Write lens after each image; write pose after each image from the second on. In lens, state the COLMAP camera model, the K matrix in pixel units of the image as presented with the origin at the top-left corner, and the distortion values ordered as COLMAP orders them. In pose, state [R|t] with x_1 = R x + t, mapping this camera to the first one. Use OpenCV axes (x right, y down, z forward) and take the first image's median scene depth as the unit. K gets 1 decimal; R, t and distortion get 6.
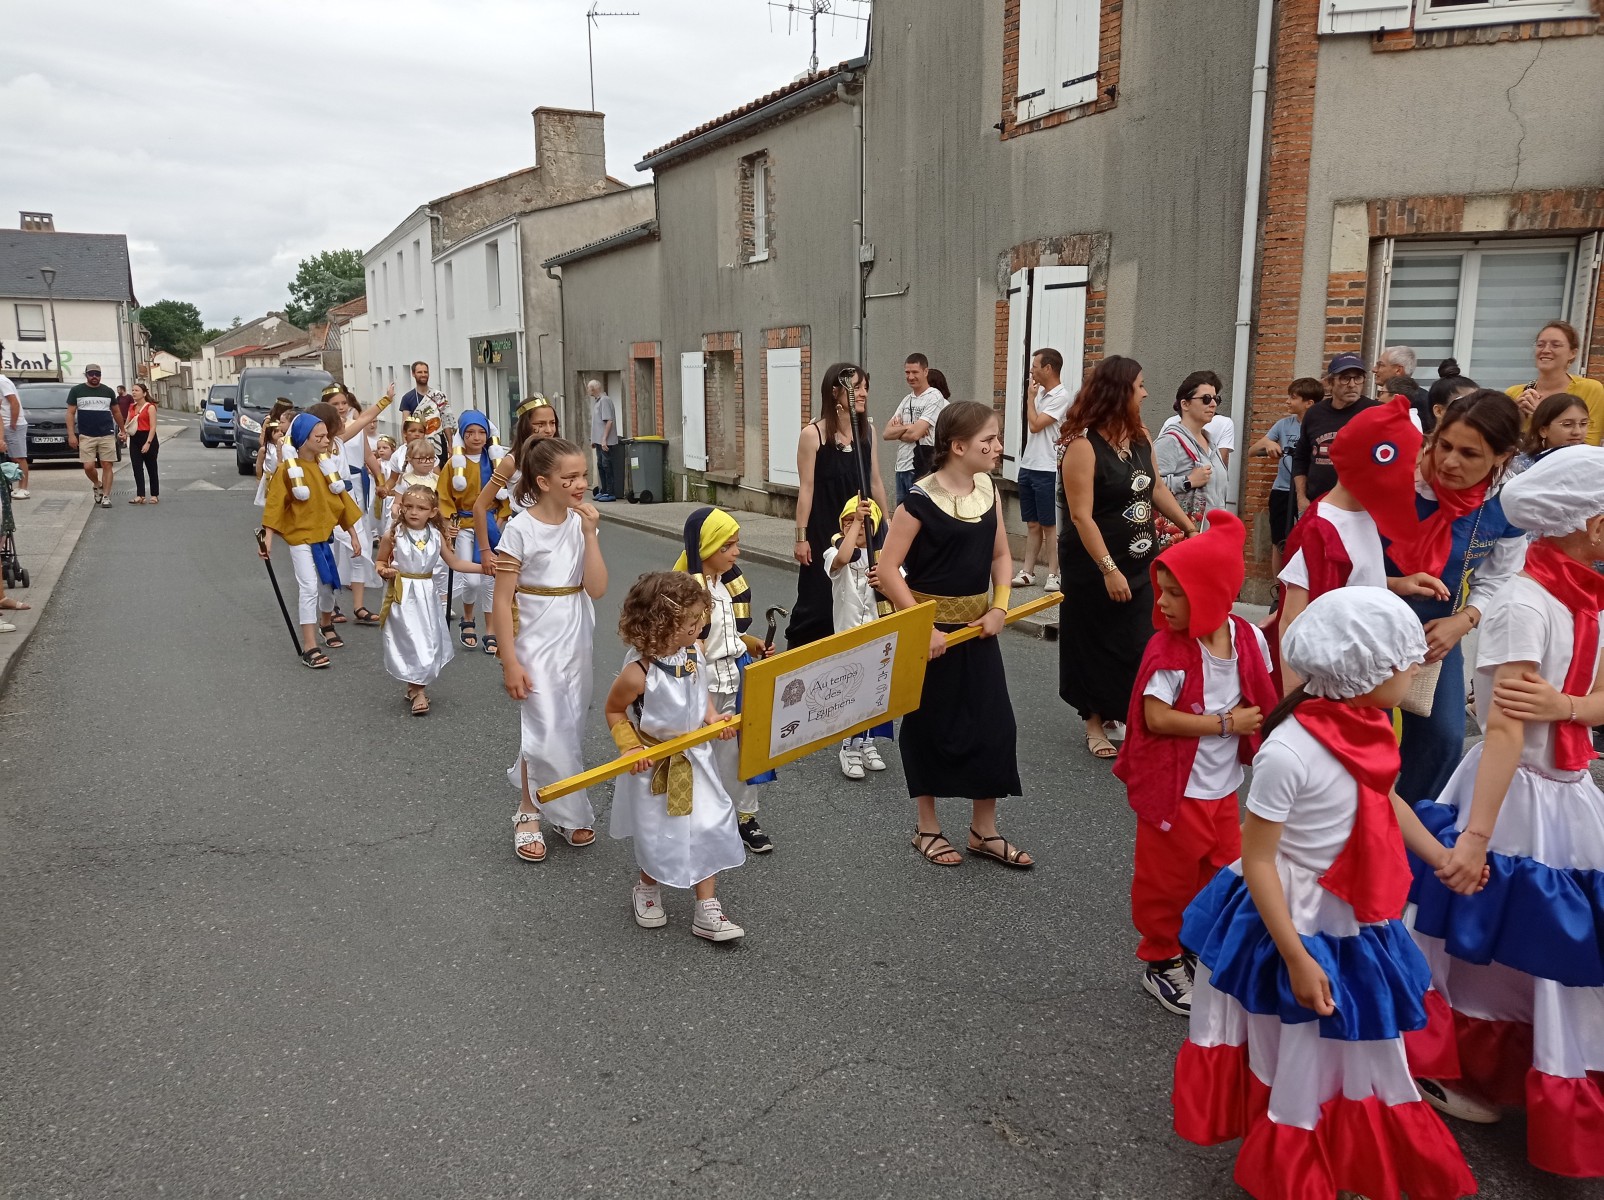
lens RADIAL K [[1192.6, 0, 806.3], [0, 1192.6, 607.2], [0, 0, 1]] dist [0.118931, -0.211403]
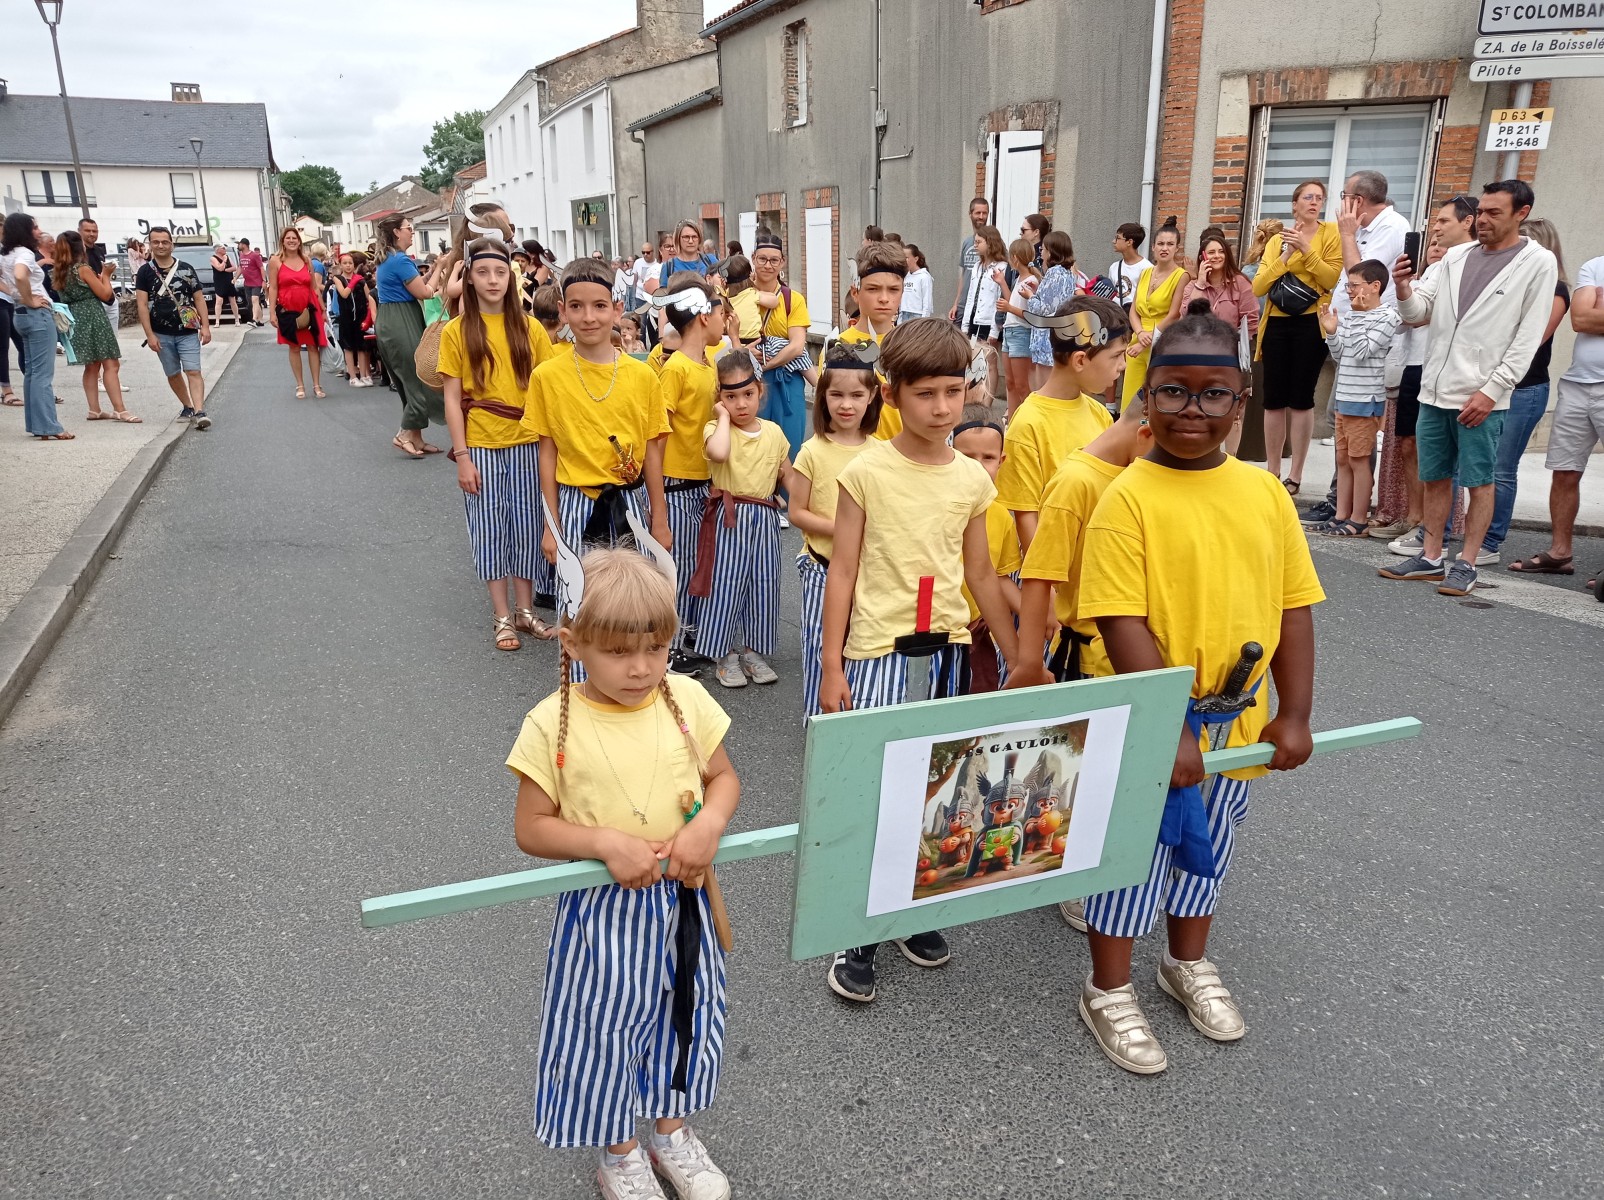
lens RADIAL K [[1192.2, 0, 806.3], [0, 1192.2, 605.7], [0, 0, 1]] dist [0.126728, -0.232771]
pose [[0.994333, 0.024040, -0.103556, 0.109078], [-0.012860, 0.994143, 0.107306, 0.033417], [0.105529, -0.105366, 0.988818, -0.155879]]
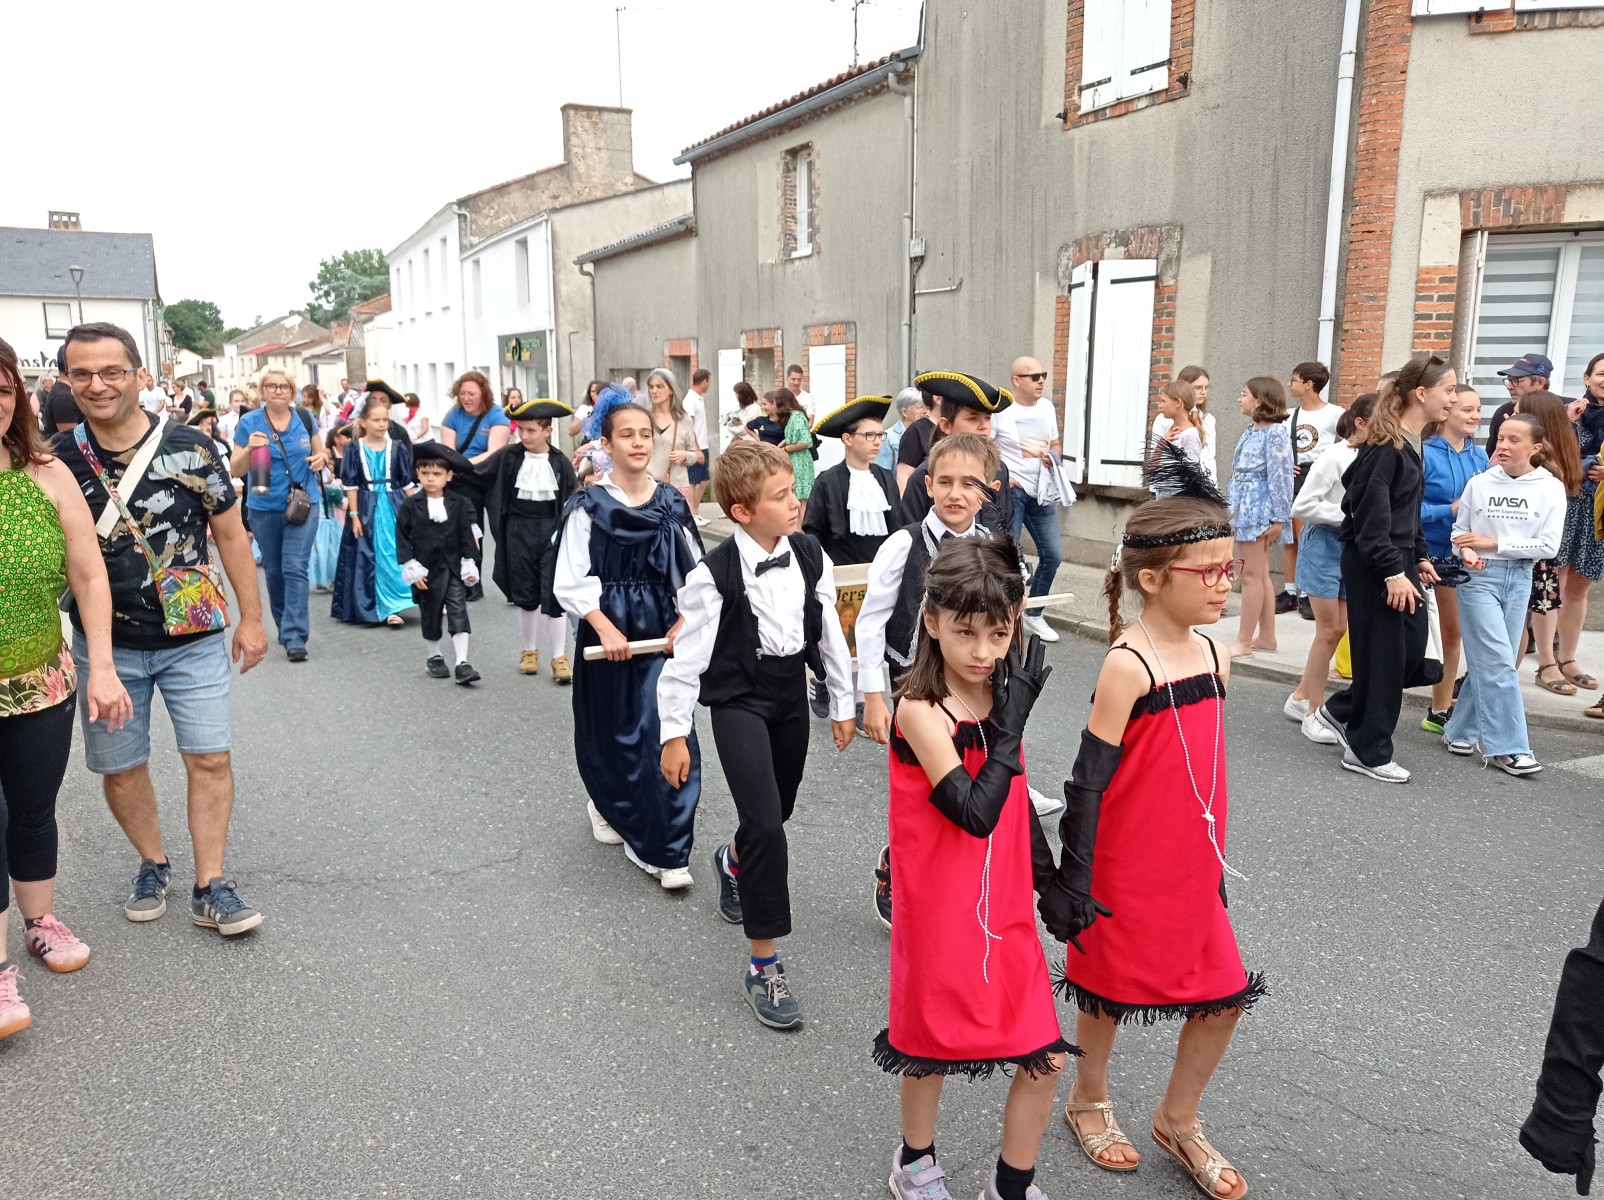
lens RADIAL K [[1201.2, 0, 807.1], [0, 1201.2, 606.8], [0, 0, 1]] dist [0.097175, -0.172195]
pose [[0.999892, 0.002501, -0.014460, -0.024237], [-0.002492, 0.999997, 0.000654, -0.004044], [0.014462, -0.000618, 0.999895, 0.019872]]
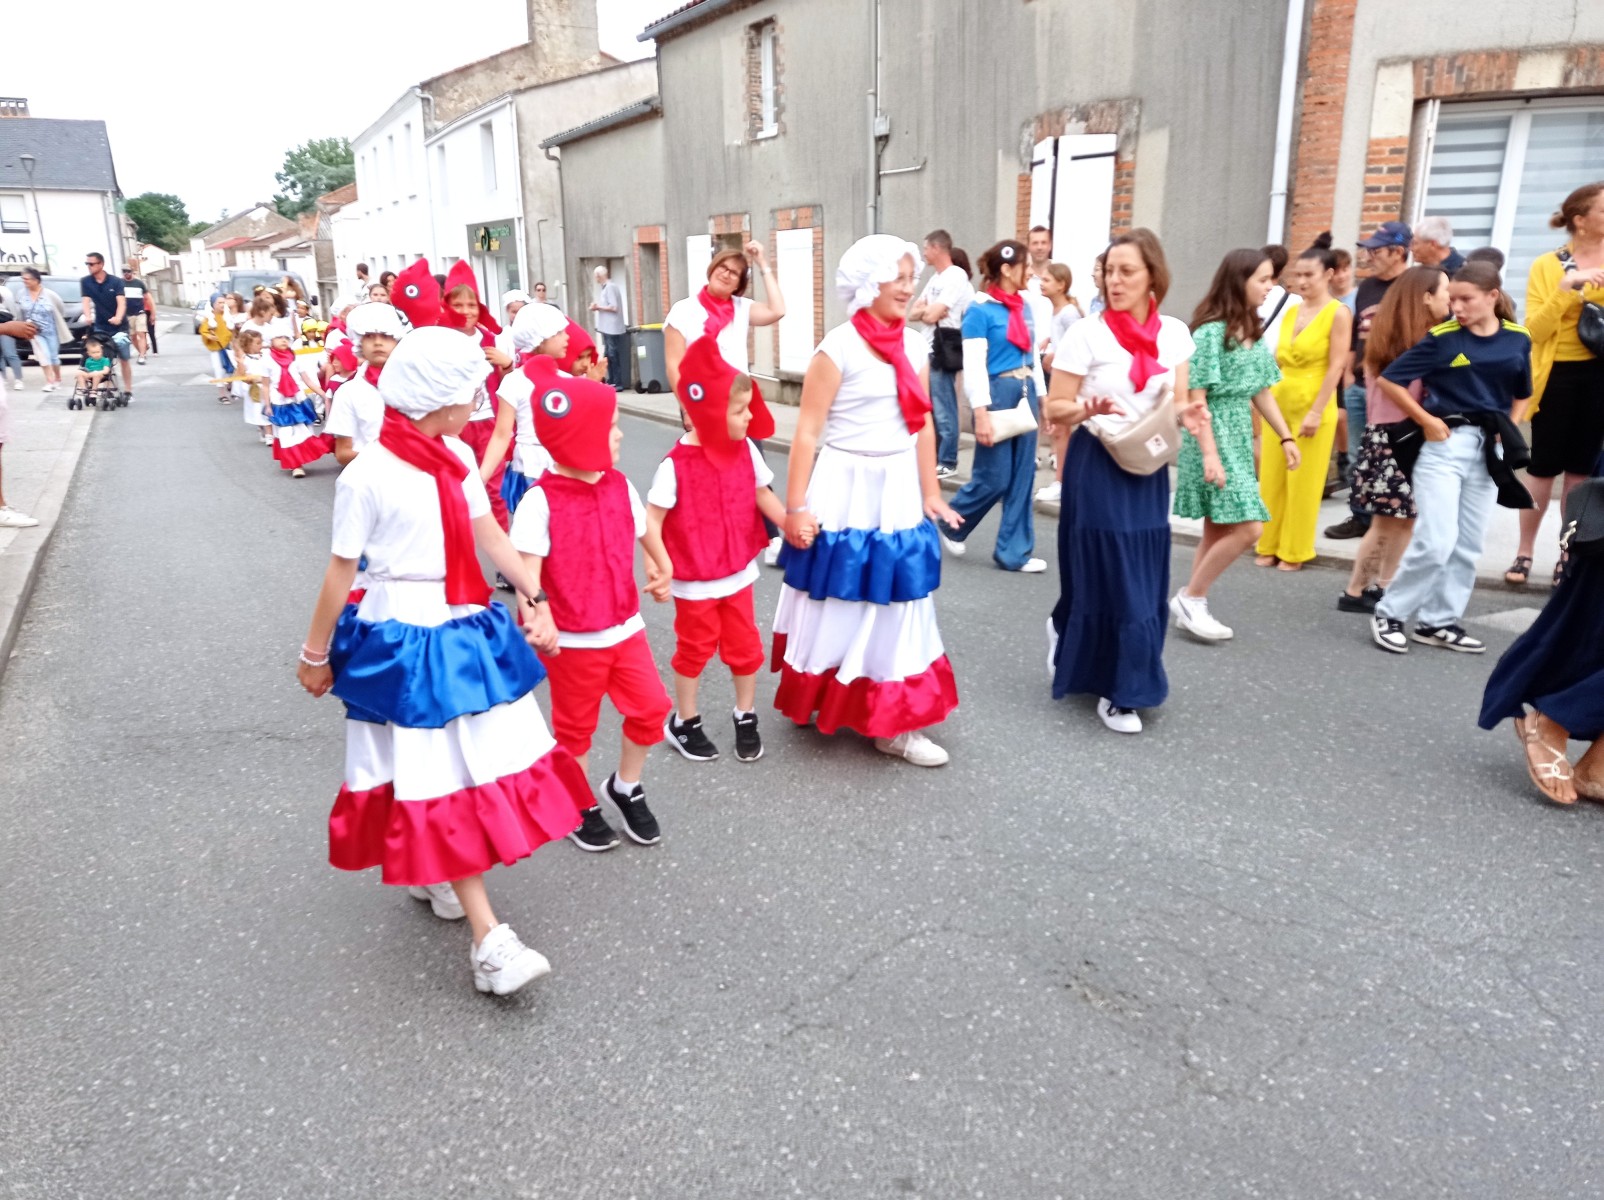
lens RADIAL K [[1183.9, 0, 810.5], [0, 1183.9, 611.6], [0, 0, 1]] dist [0.107443, -0.169609]
pose [[0.999924, -0.012276, 0.001211, -0.013133], [0.012109, 0.995558, 0.093373, 0.003275], [-0.002352, -0.093352, 0.995630, 0.005870]]
